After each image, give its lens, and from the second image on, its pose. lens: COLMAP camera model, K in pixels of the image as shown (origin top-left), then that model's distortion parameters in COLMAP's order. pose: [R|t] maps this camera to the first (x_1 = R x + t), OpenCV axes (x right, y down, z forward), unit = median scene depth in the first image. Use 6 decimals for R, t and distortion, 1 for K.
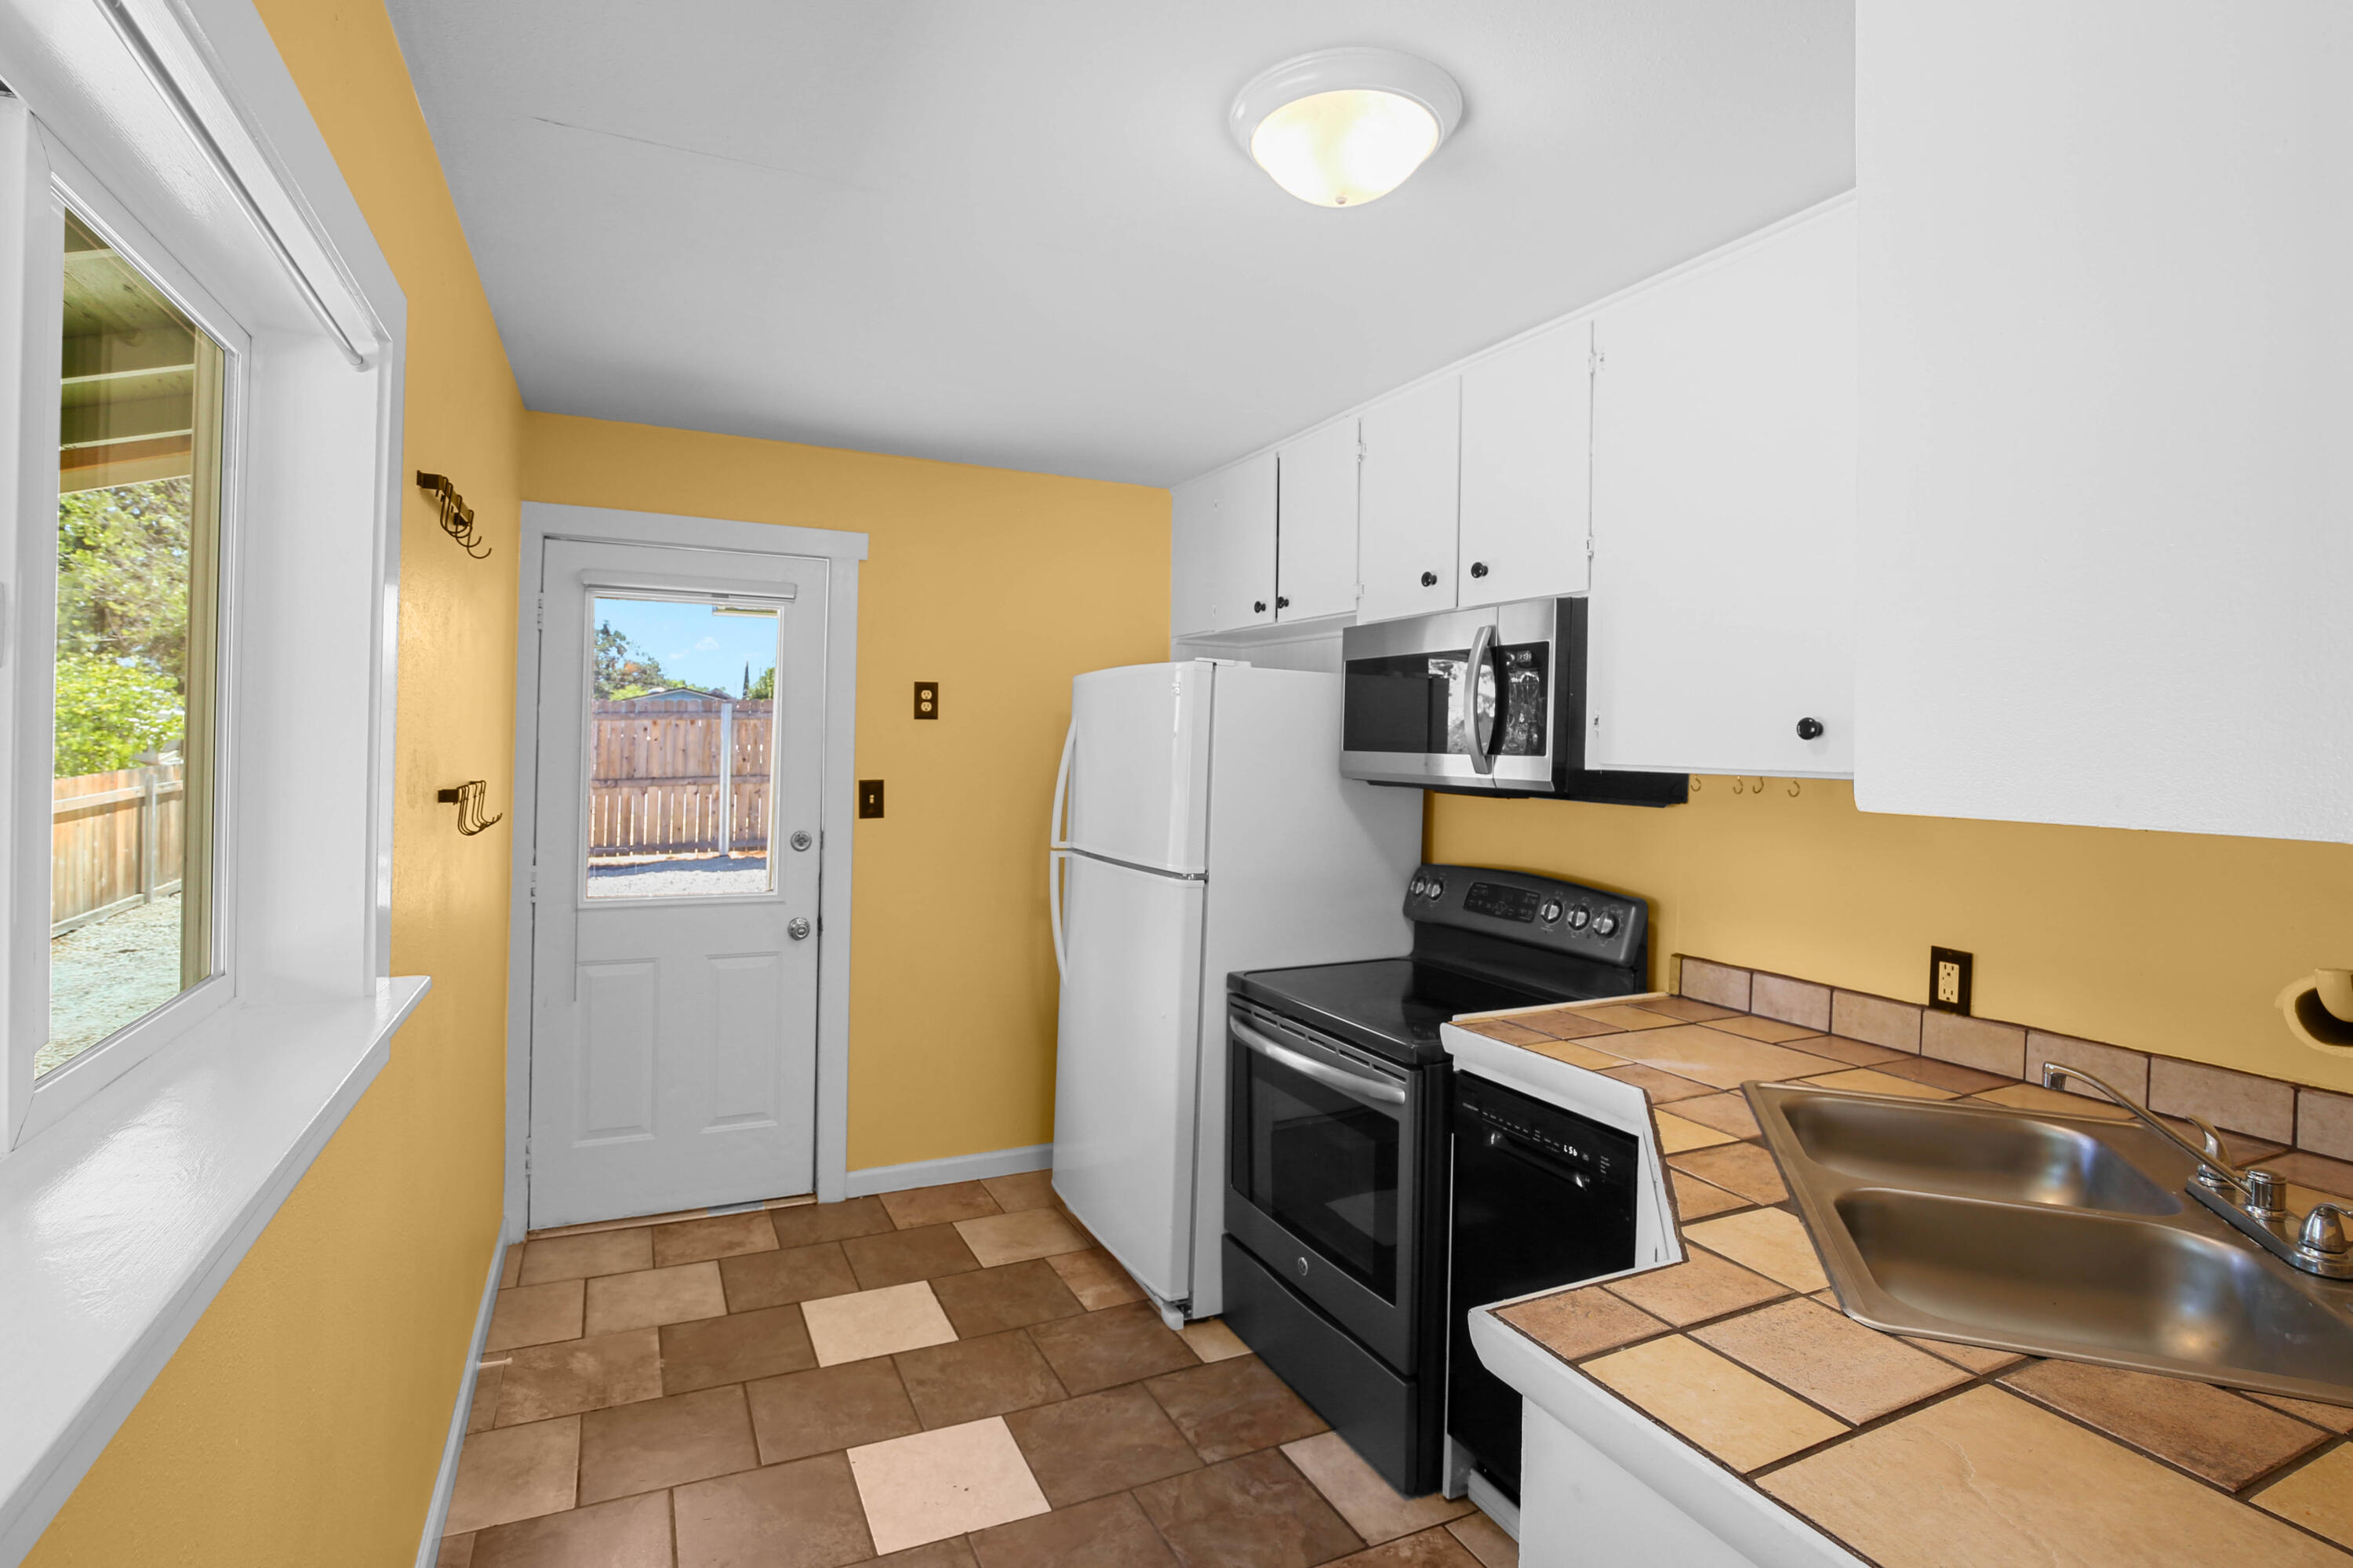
lens RADIAL K [[1111.7, 0, 1138.1], [0, 1111.7, 743.2], [0, 0, 1]] dist [-0.022286, 0.004635]
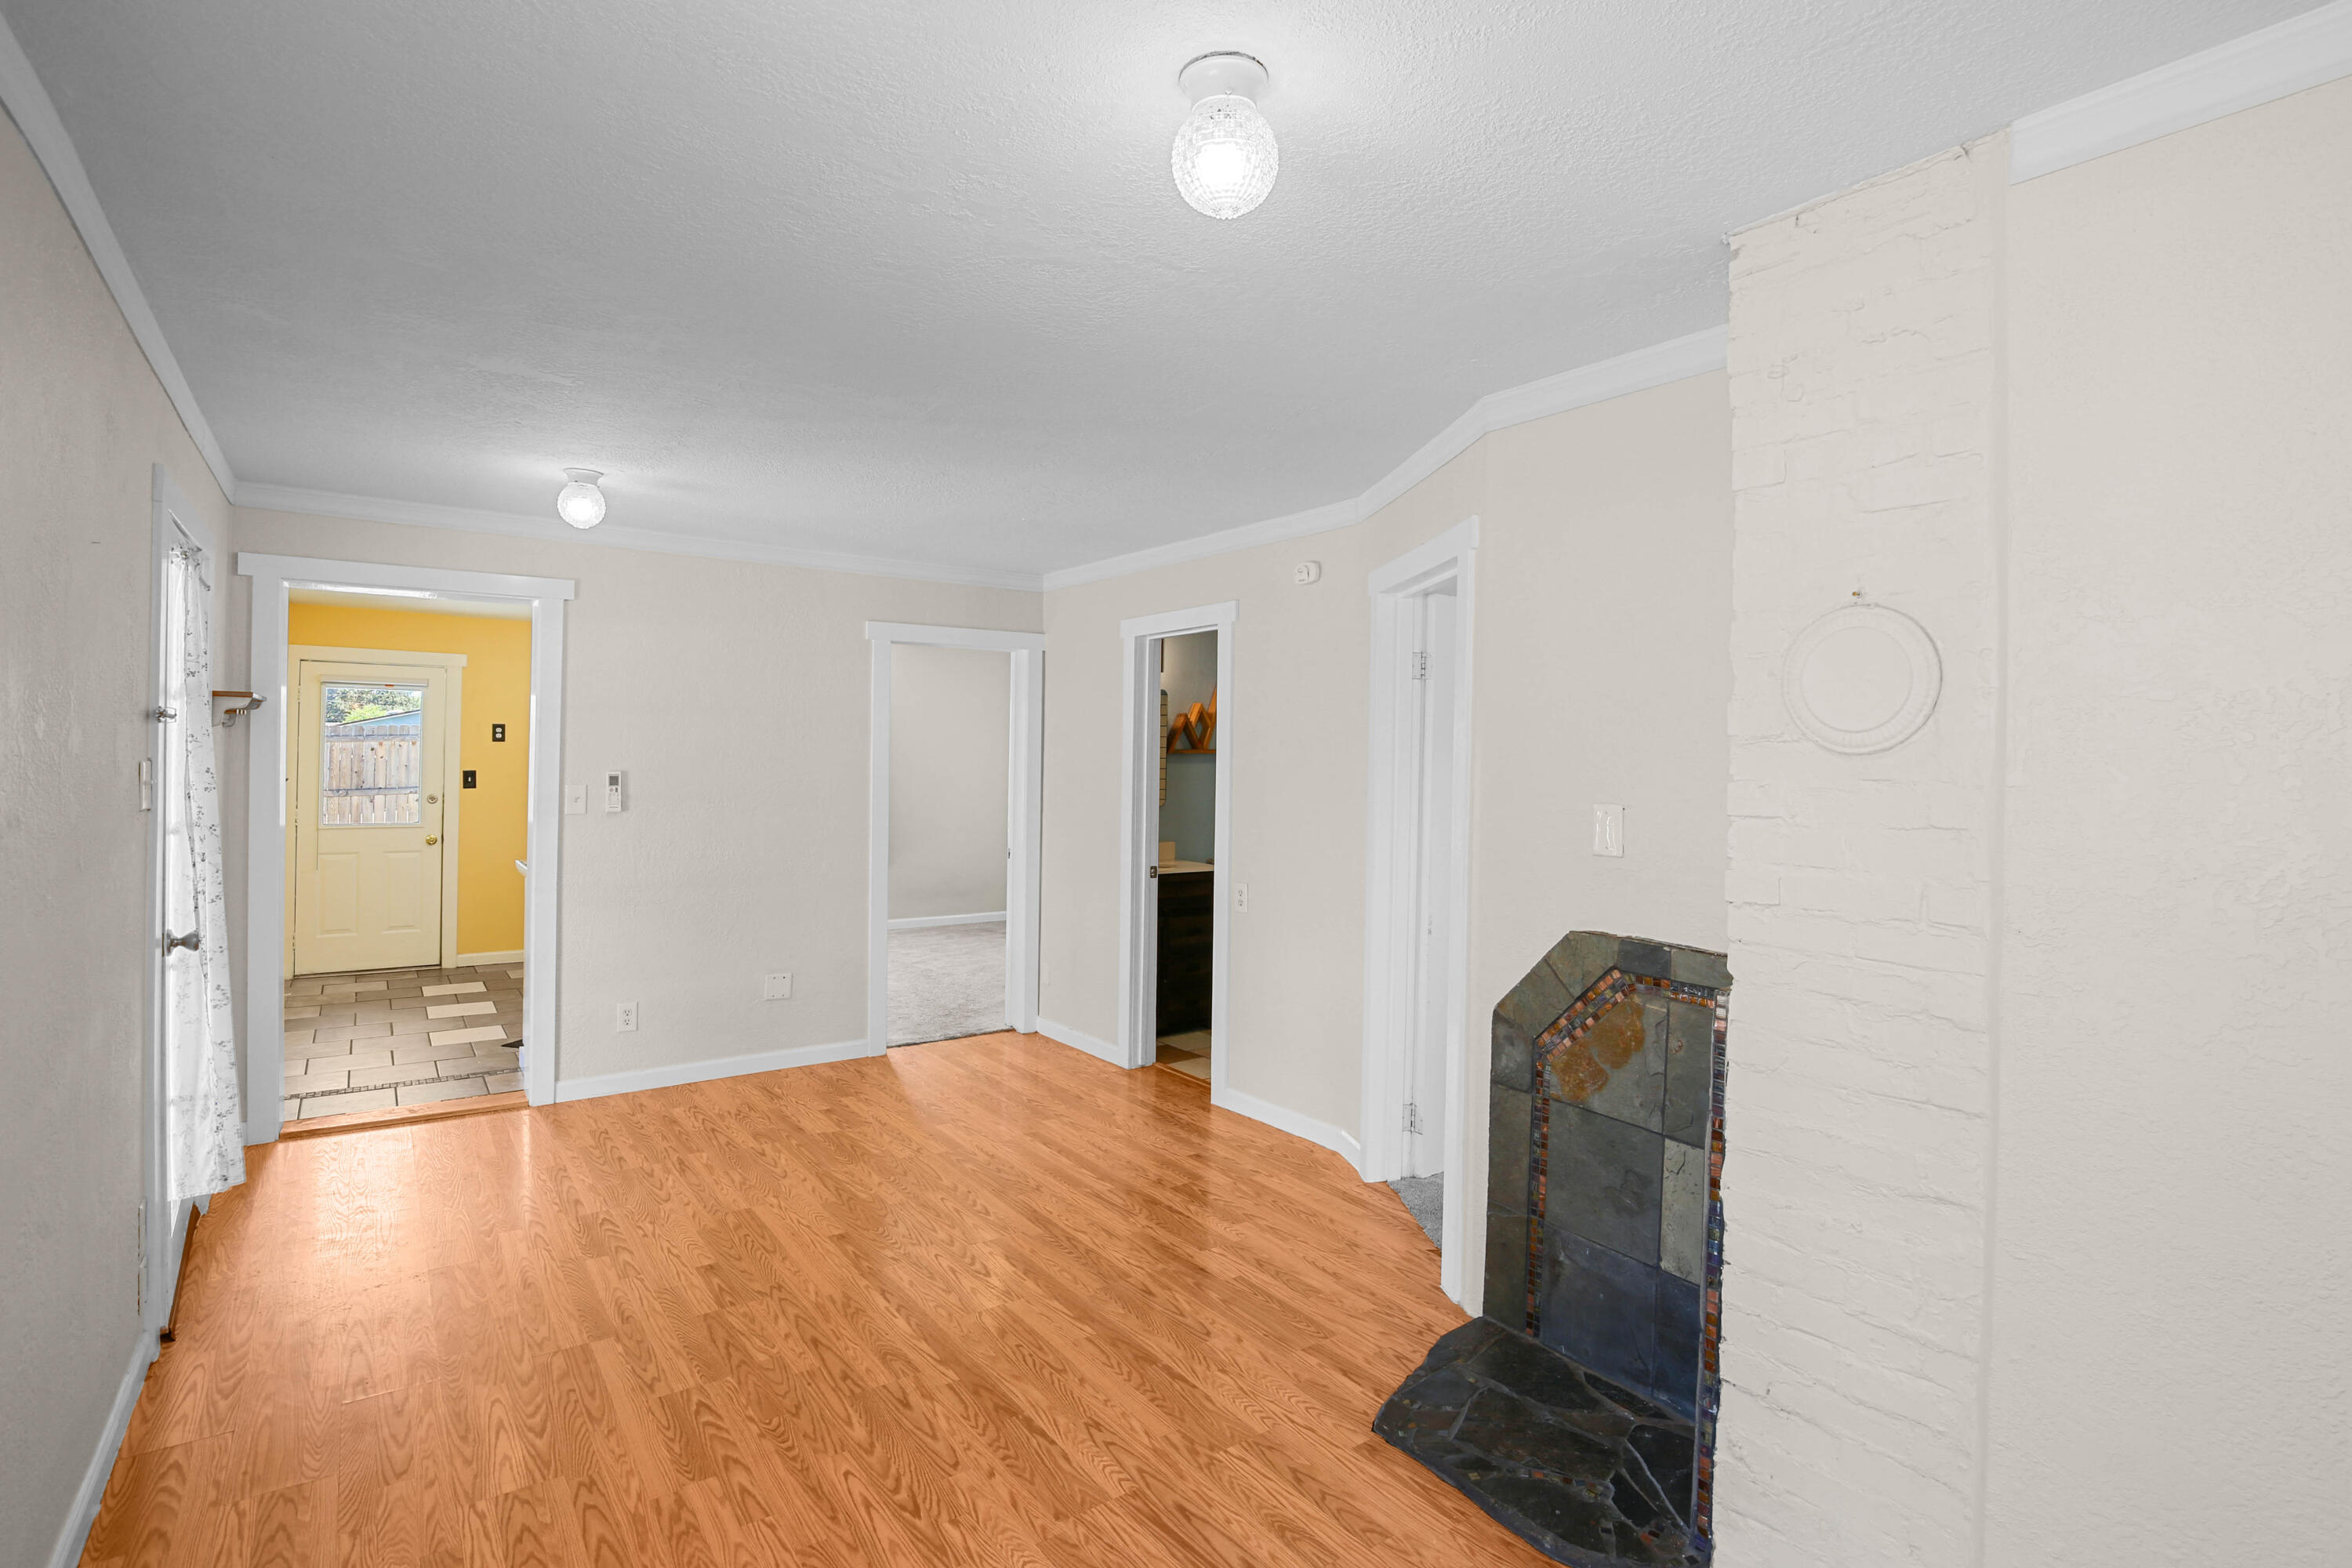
lens RADIAL K [[1111.2, 0, 1123.4], [0, 1111.2, 761.1], [0, 0, 1]] dist [-0.022286, 0.004635]
pose [[0.985713, -0.005928, 0.168330, 0.646316], [0.006134, 0.999981, -0.000708, 0.024896], [-0.168323, 0.001730, 0.985730, -1.308212]]
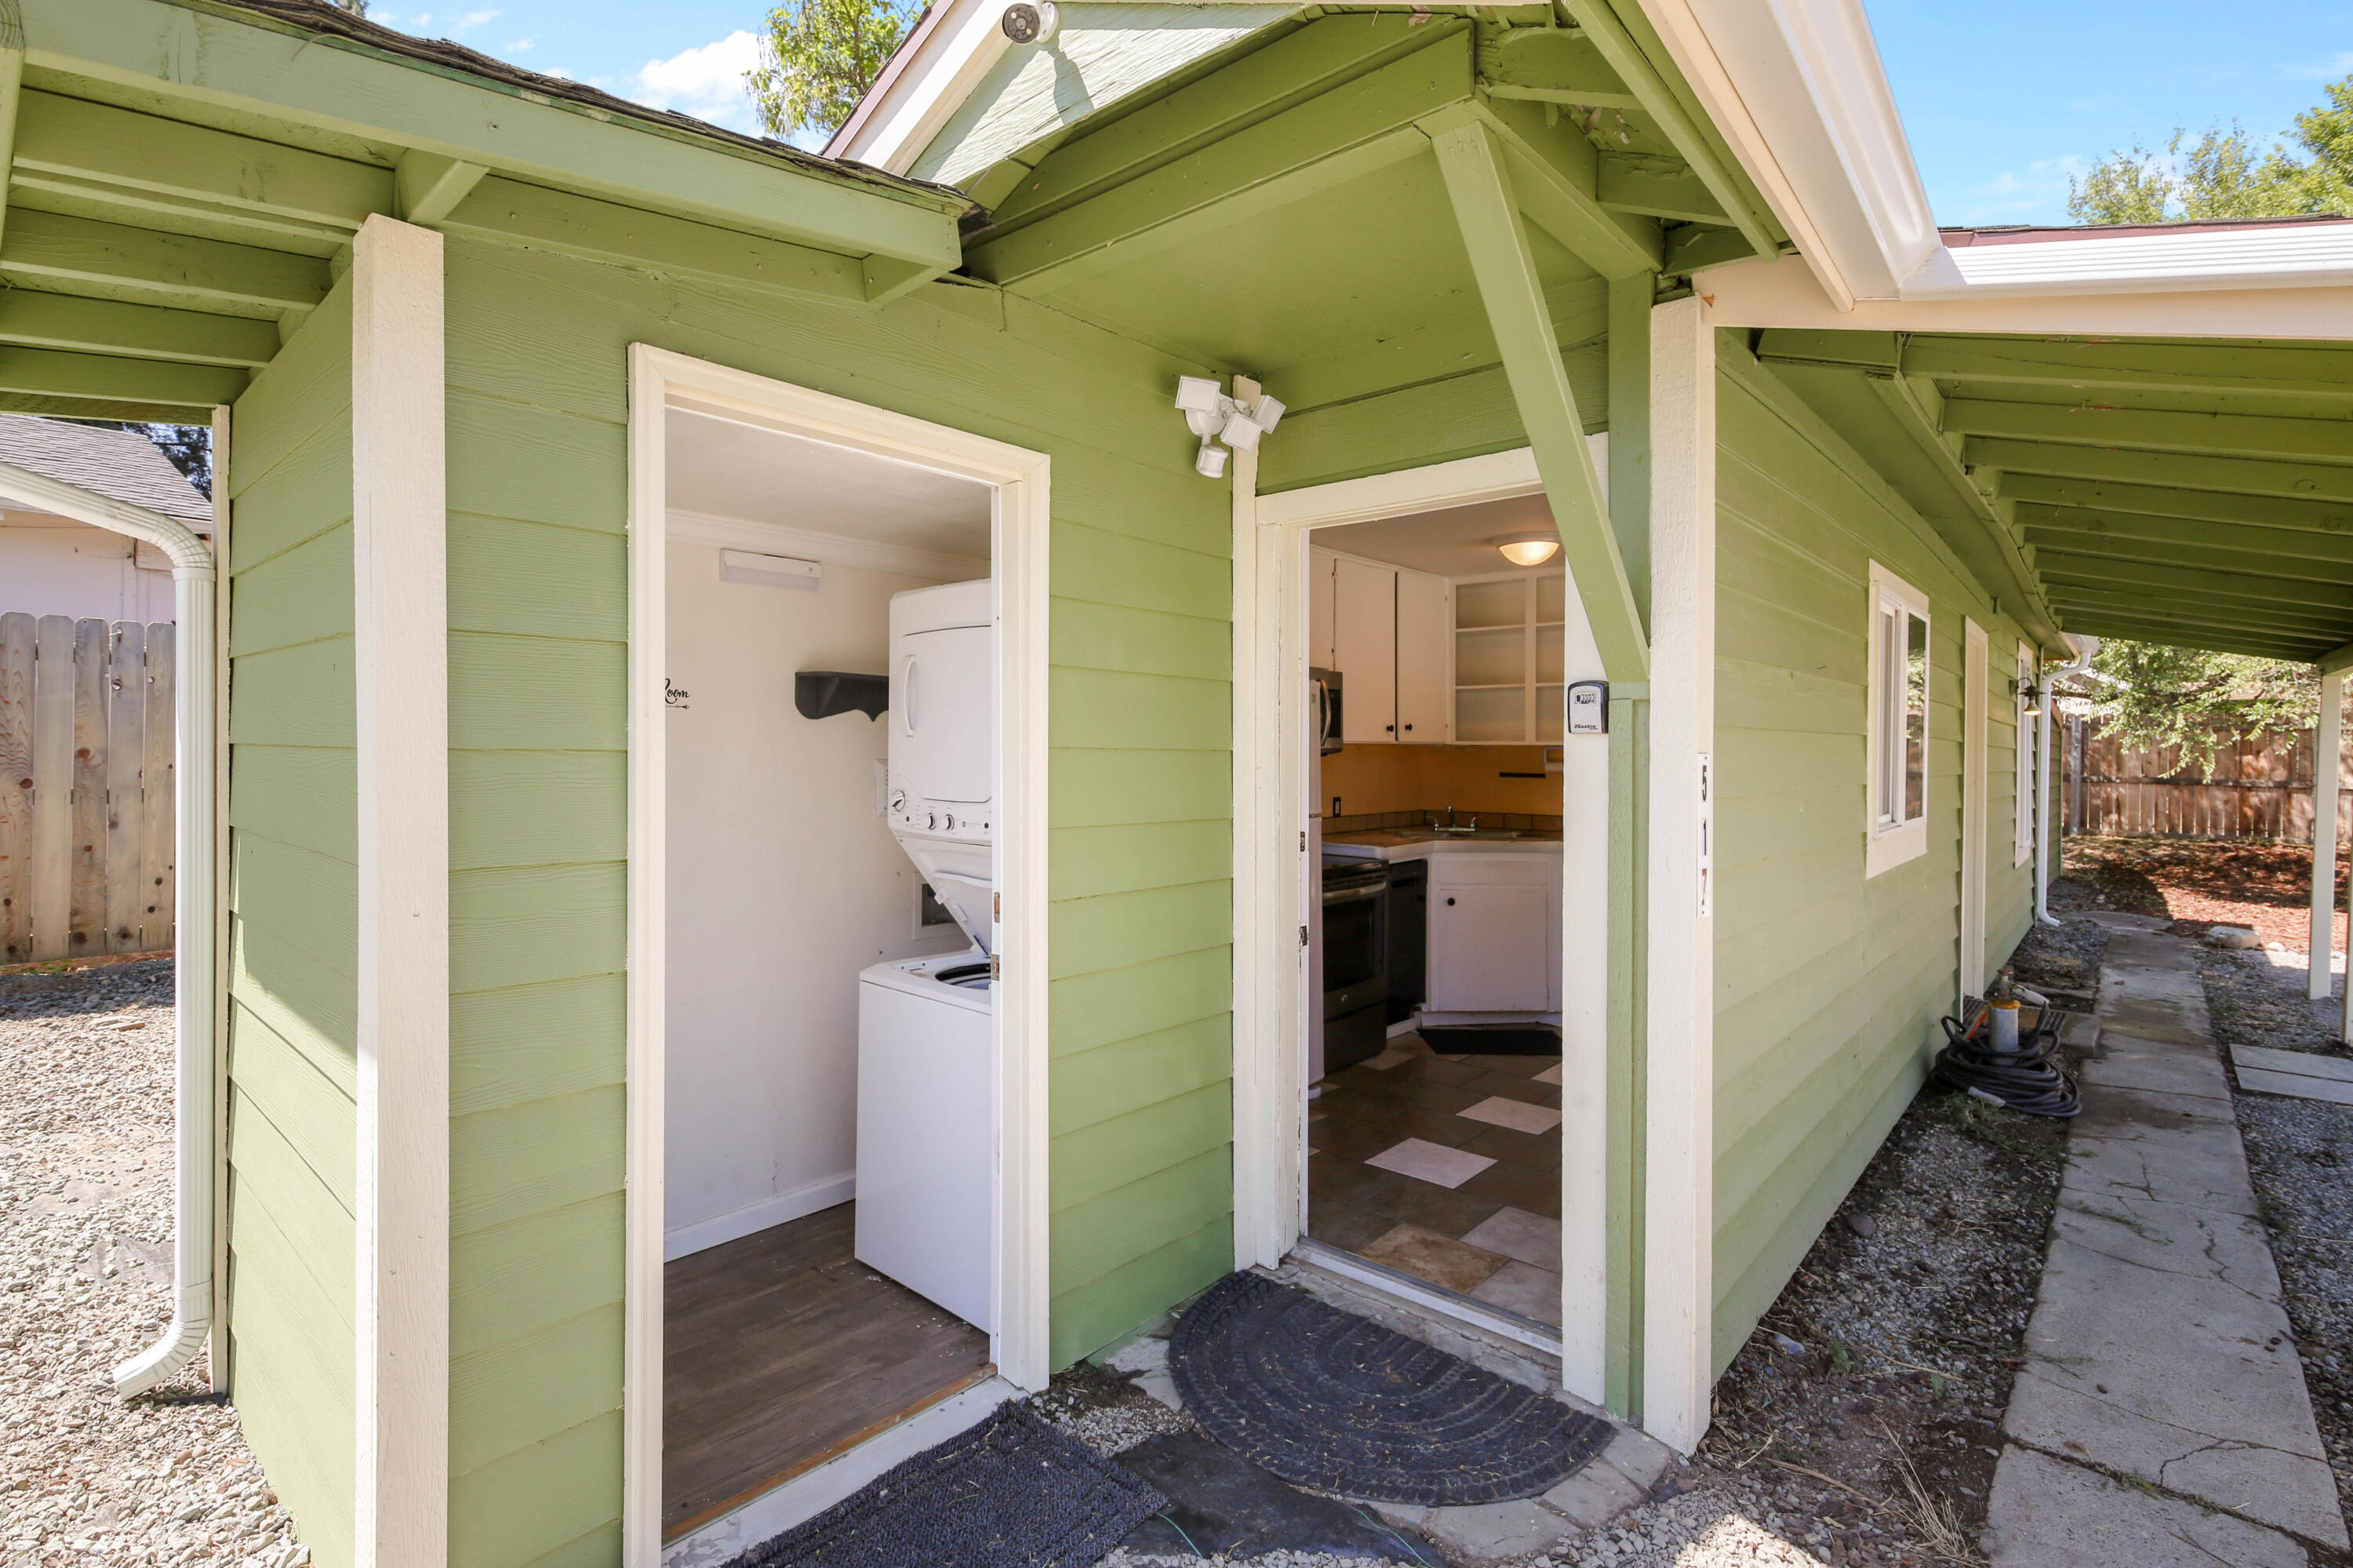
lens RADIAL K [[1111.7, 0, 1179.1], [0, 1111.7, 762.4], [0, 0, 1]] dist [-0.022286, 0.004635]
pose [[-0.414502, -0.025434, 0.909693, -1.205004], [-0.008687, 0.999674, 0.023992, 0.008765], [-0.910007, 0.002042, -0.414588, 1.671764]]
